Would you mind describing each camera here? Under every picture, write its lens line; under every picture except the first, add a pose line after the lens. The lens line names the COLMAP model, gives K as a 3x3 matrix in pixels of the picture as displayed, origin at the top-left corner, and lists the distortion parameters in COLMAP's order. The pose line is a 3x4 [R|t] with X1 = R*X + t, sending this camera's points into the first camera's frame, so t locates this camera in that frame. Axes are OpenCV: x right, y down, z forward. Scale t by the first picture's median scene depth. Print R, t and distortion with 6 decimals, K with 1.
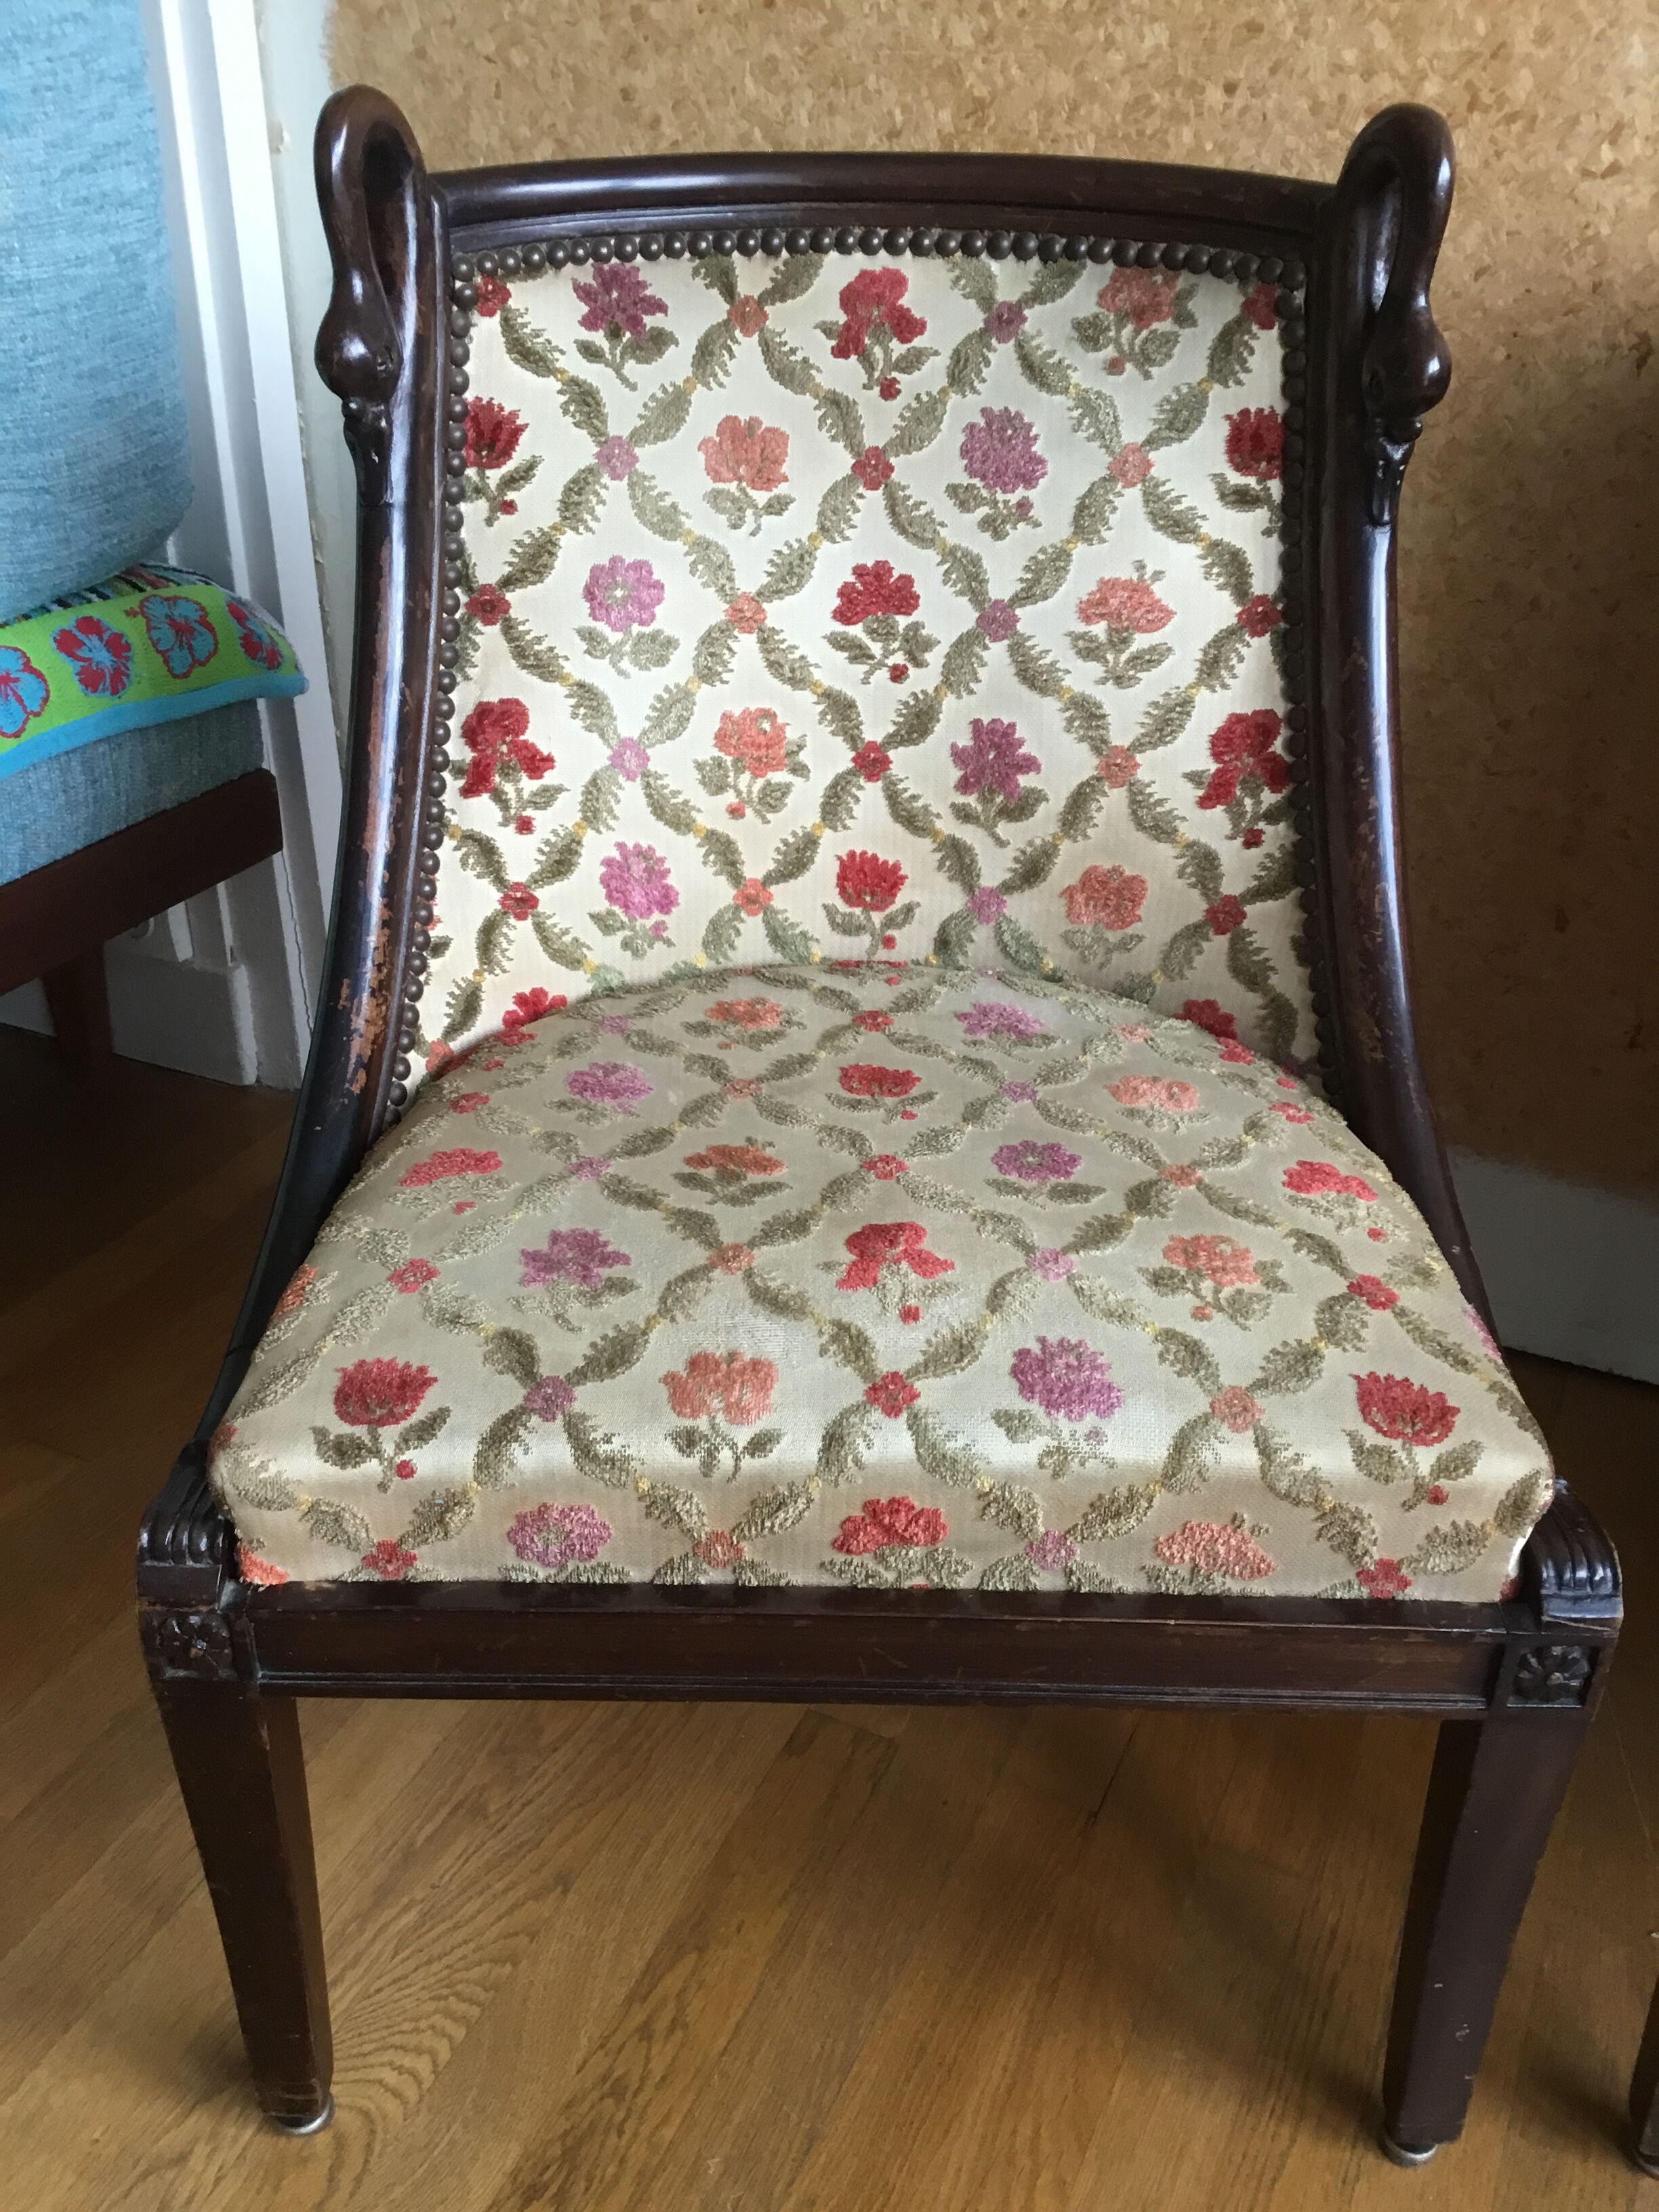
lens RADIAL K [[2017.9, 0, 829.5], [0, 2017.9, 1106.0], [0, 0, 1]] dist [0.110423, -0.140412]
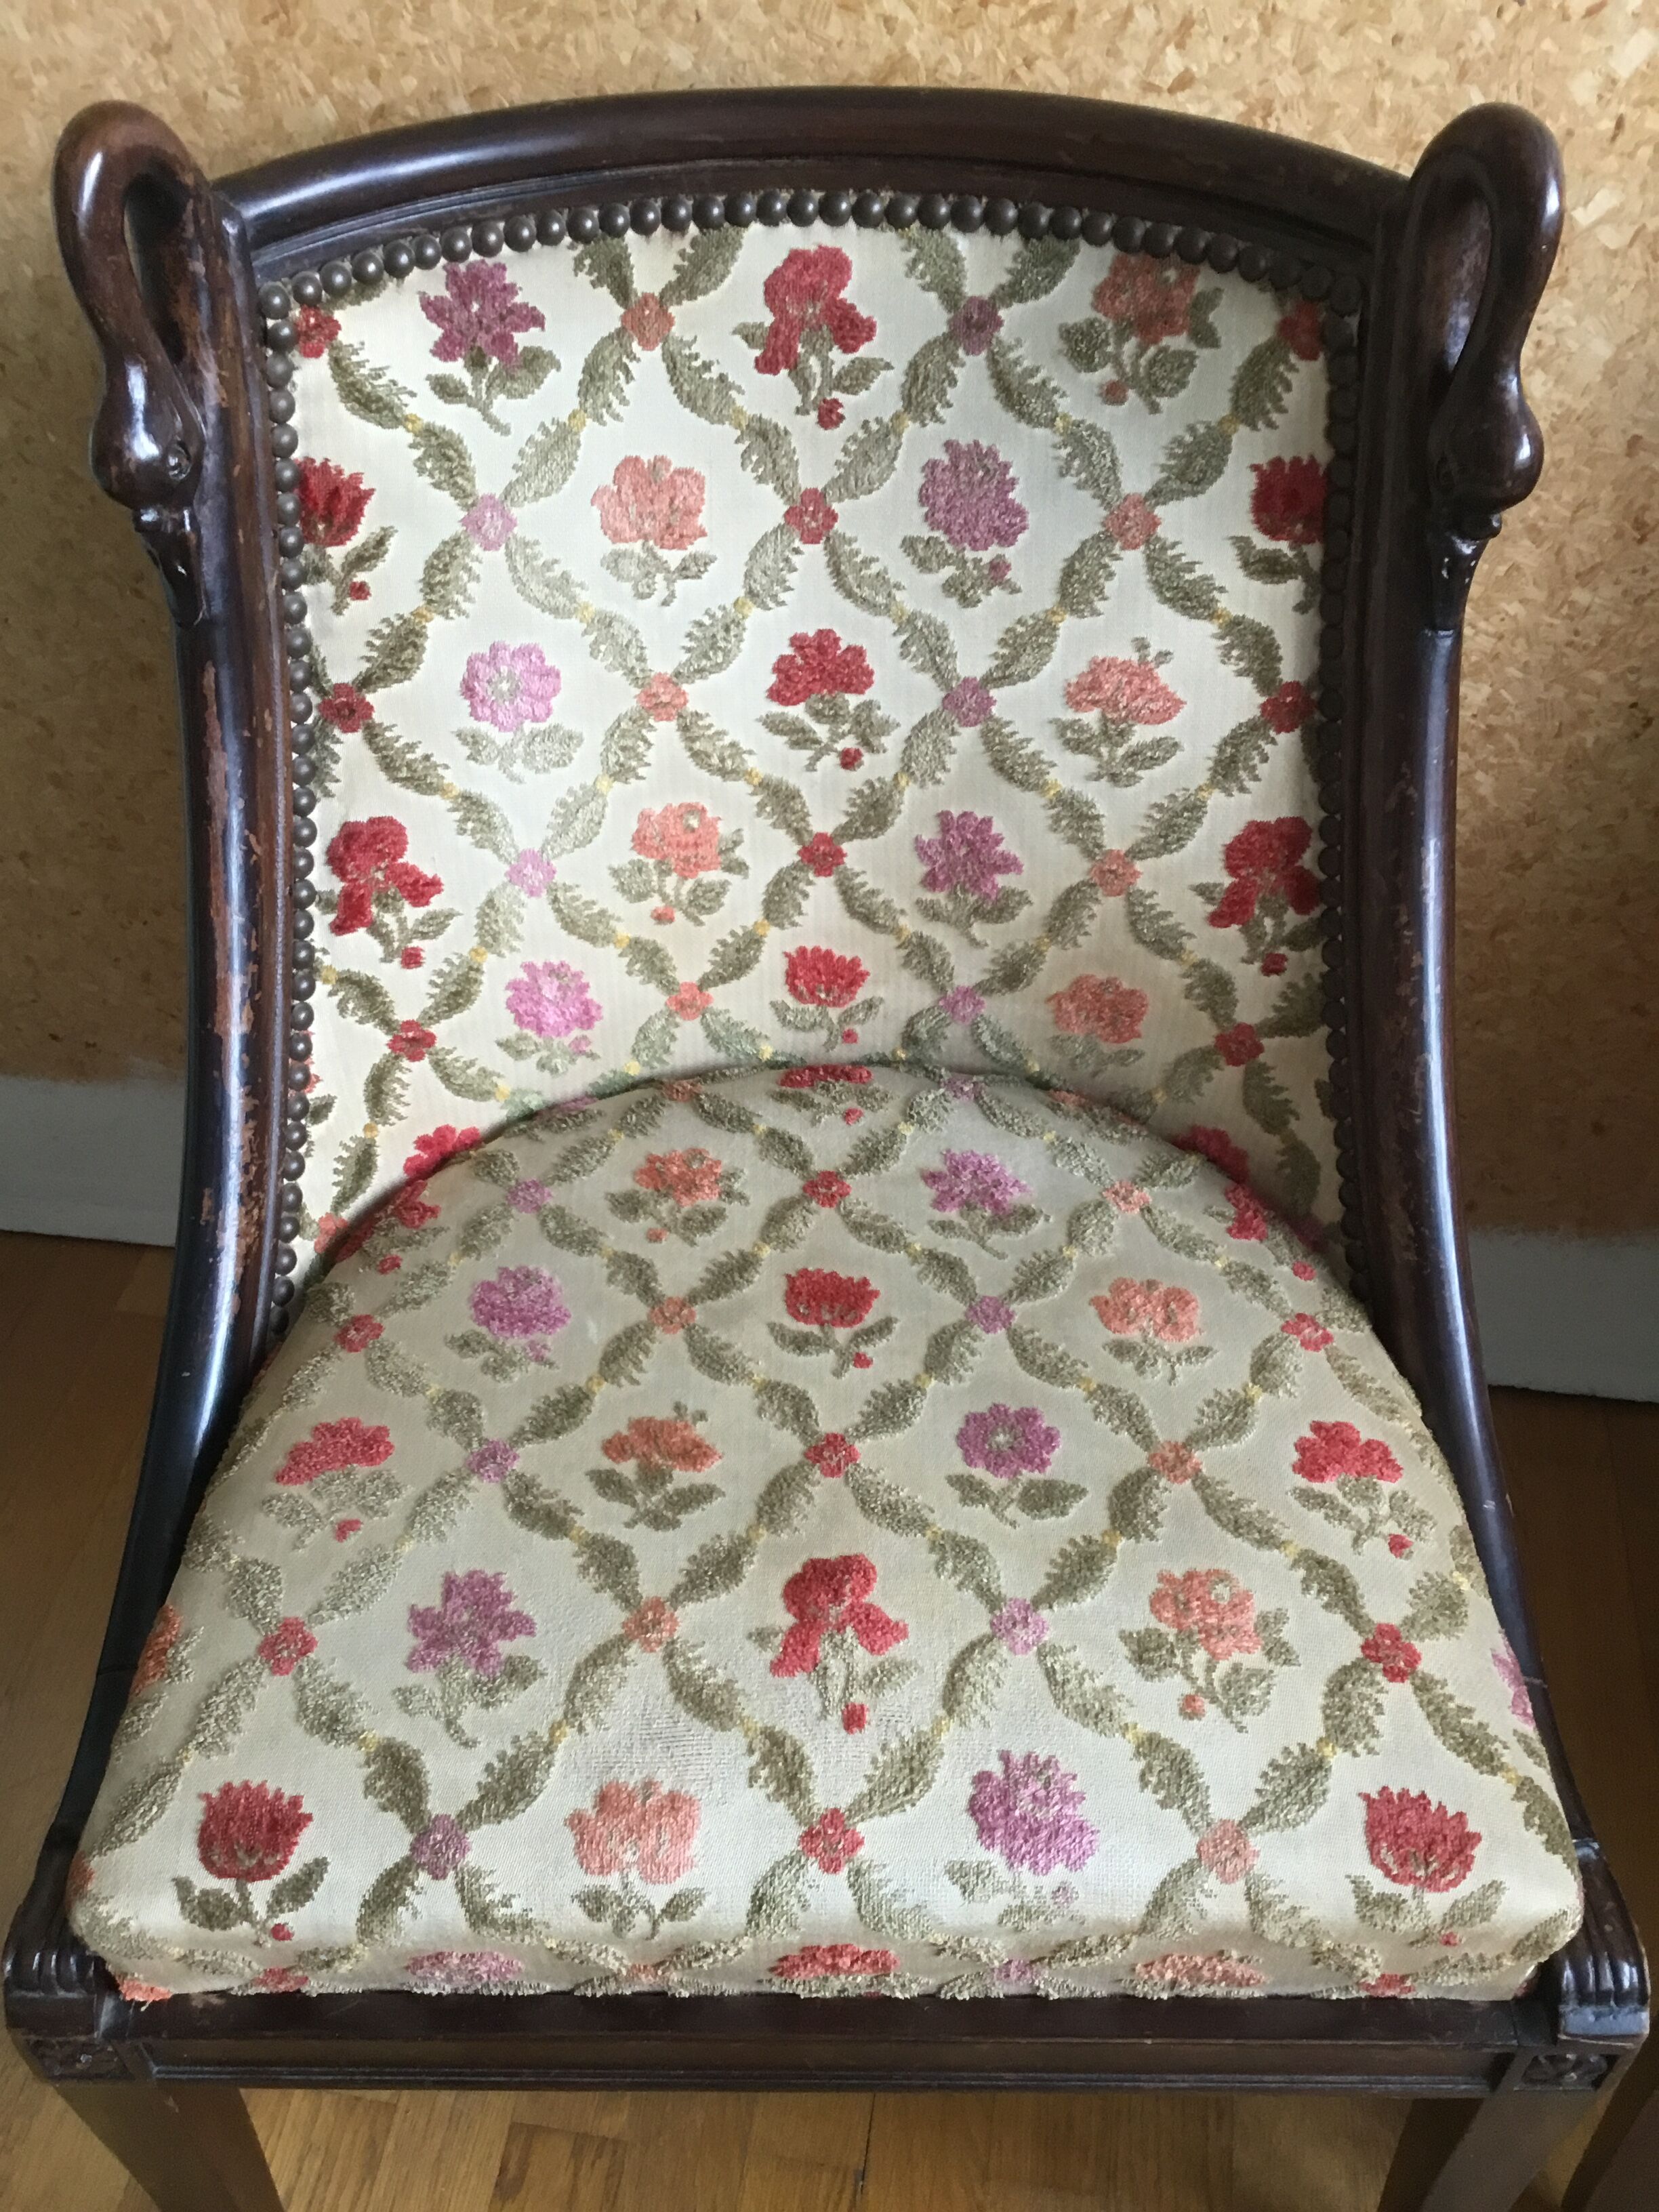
lens RADIAL K [[1966.4, 0, 829.5], [0, 1966.4, 1106.0], [0, 0, 1]] dist [0.094856, -0.227362]
pose [[0.999701, -0.017522, -0.017073, 0.038175], [0.021146, 0.969831, 0.242861, -0.281084], [0.012302, -0.243149, 0.969911, 0.190006]]
